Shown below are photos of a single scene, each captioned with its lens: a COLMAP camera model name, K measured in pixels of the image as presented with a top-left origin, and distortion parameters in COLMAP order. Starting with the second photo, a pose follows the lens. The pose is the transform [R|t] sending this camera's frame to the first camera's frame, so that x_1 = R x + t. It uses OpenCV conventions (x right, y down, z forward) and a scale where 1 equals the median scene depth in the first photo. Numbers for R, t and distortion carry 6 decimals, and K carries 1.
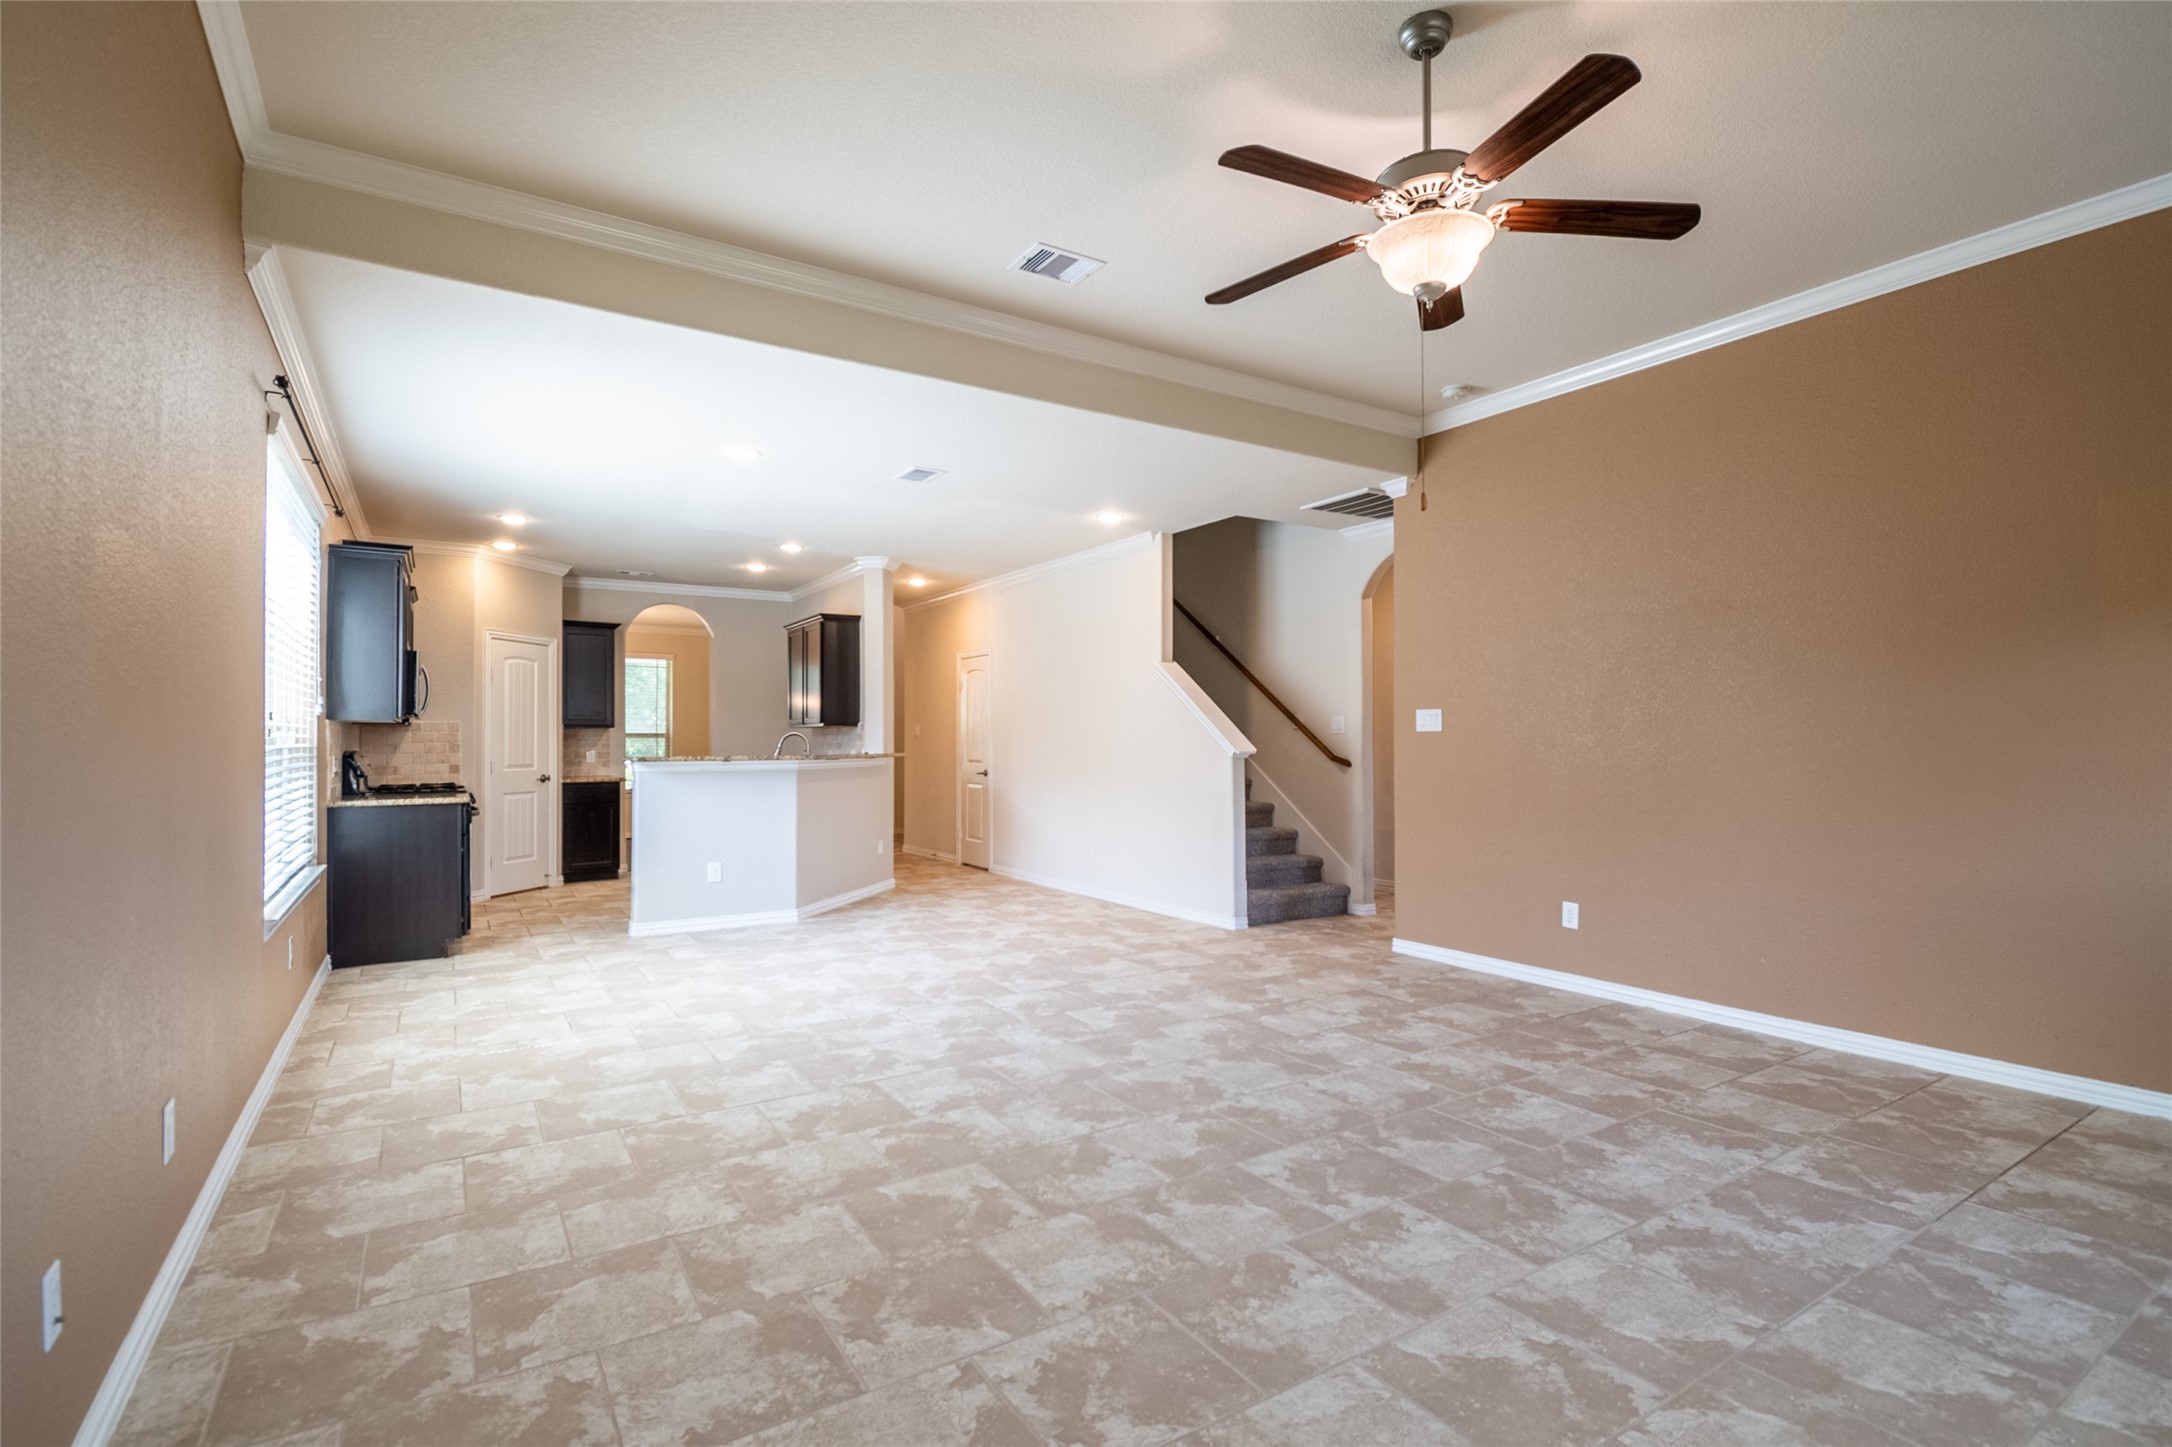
lens RADIAL K [[1013.7, 0, 1095.6], [0, 1013.7, 739.6], [0, 0, 1]] dist [0.011209, -0.021029]
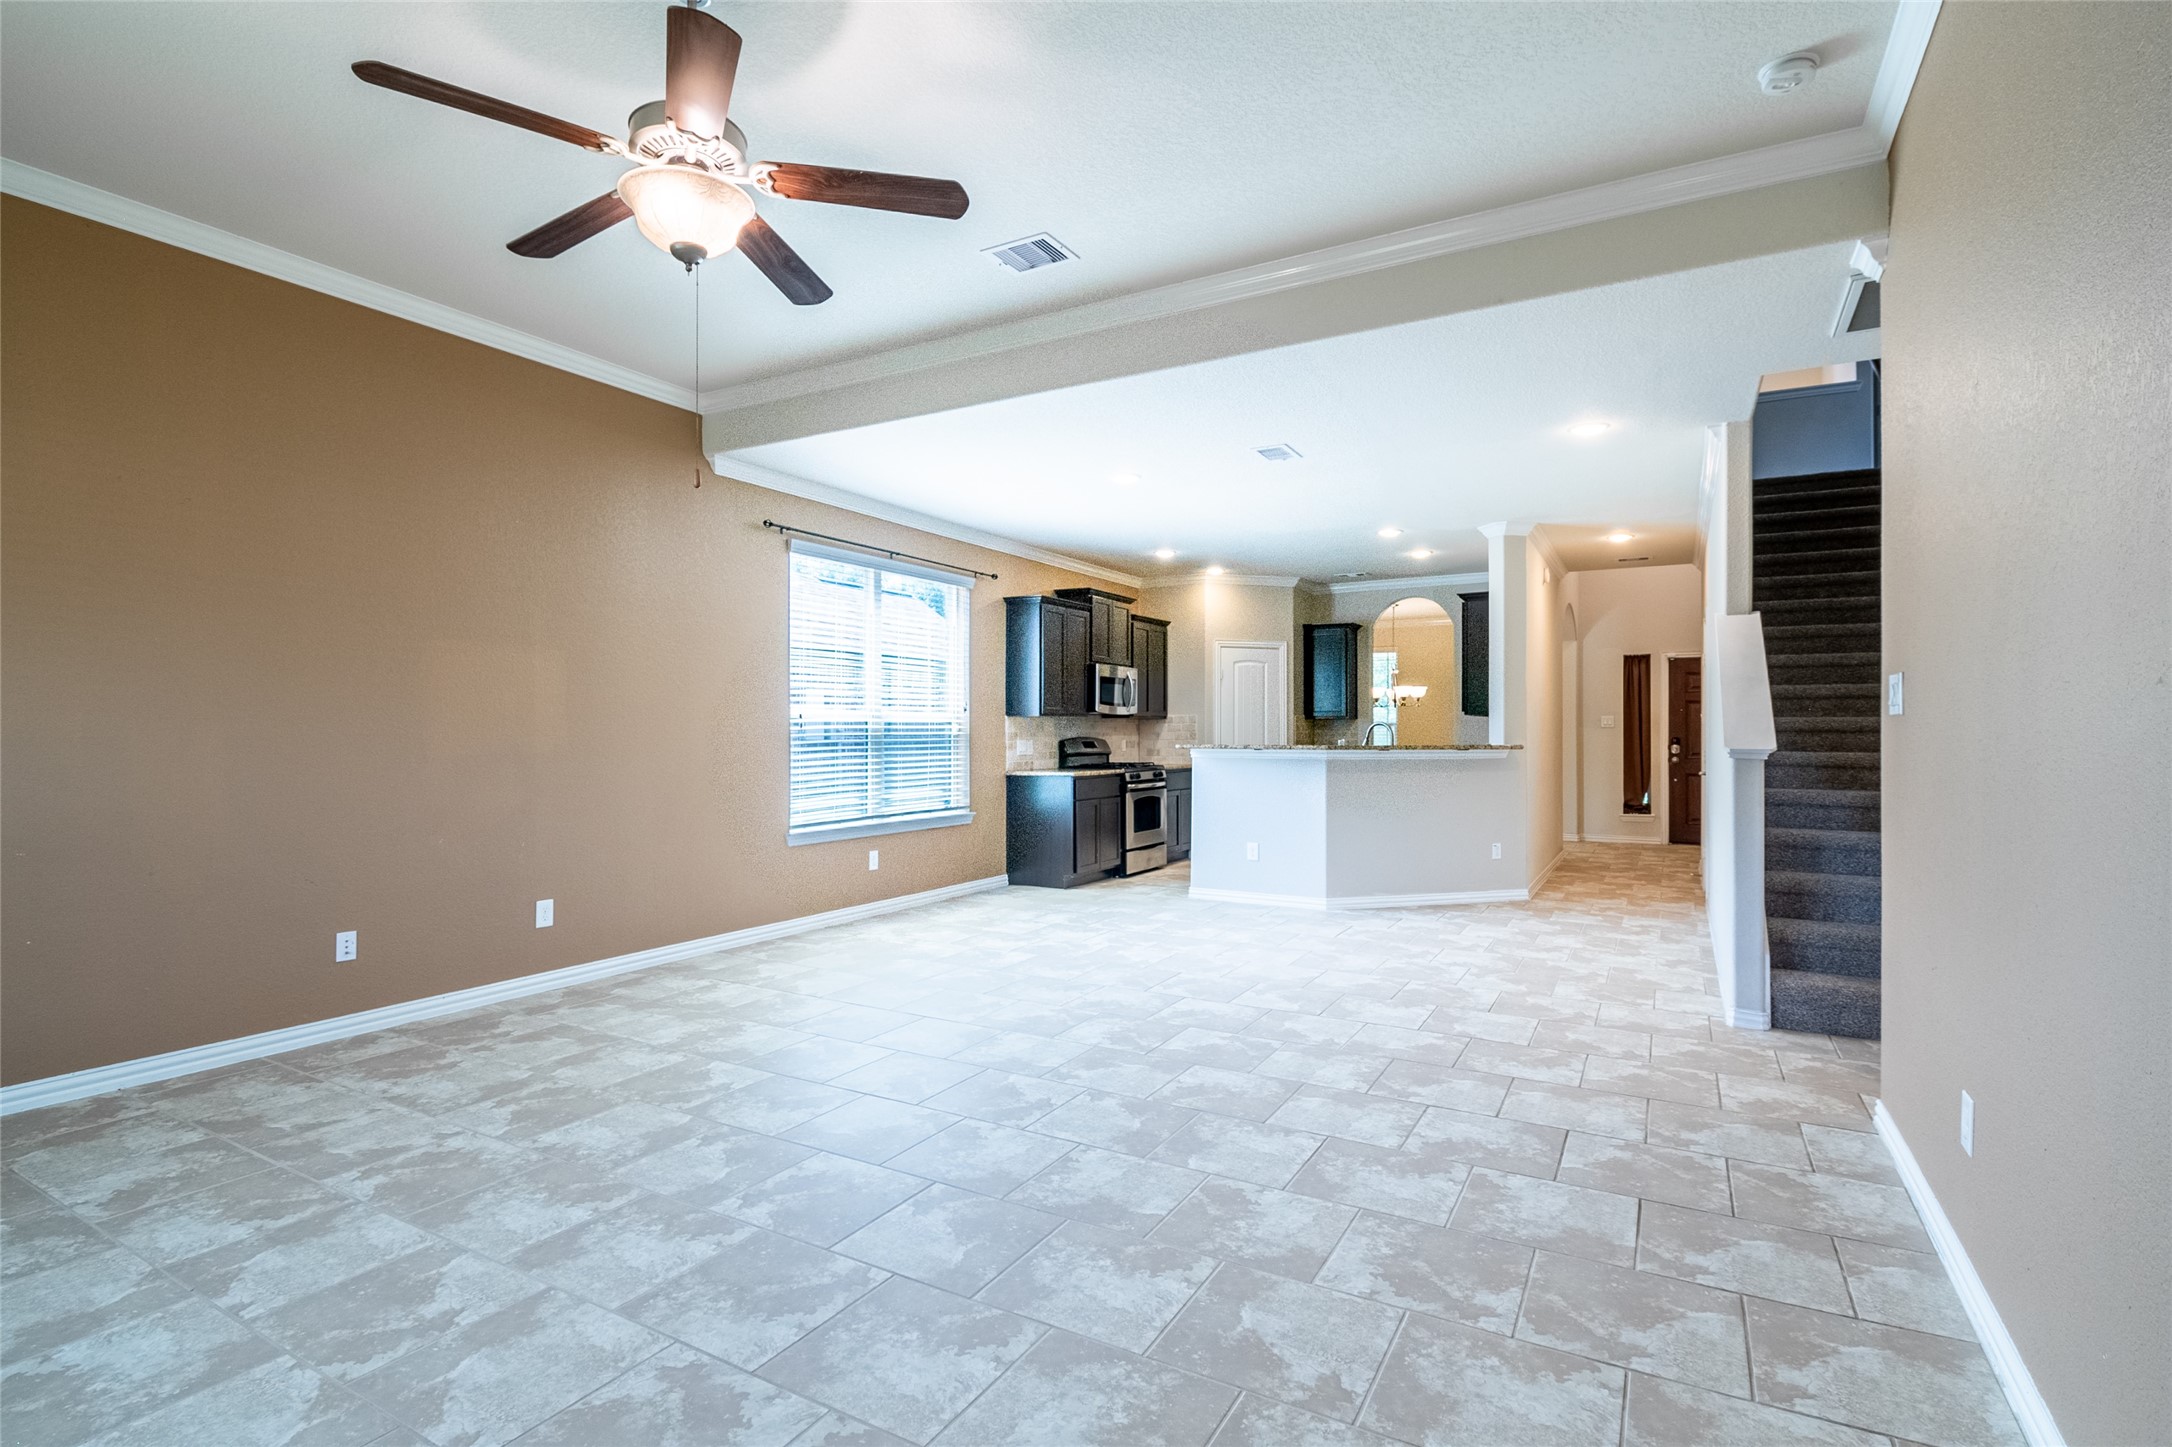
lens RADIAL K [[1022.6, 0, 1095.7], [0, 1022.6, 739.4], [0, 0, 1]] dist [0.013351, -0.020931]
pose [[0.469672, 0.009204, -0.882793, 0.925555], [-0.000290, 0.999947, 0.010271, -0.001418], [0.882841, -0.004569, 0.469650, 0.608918]]
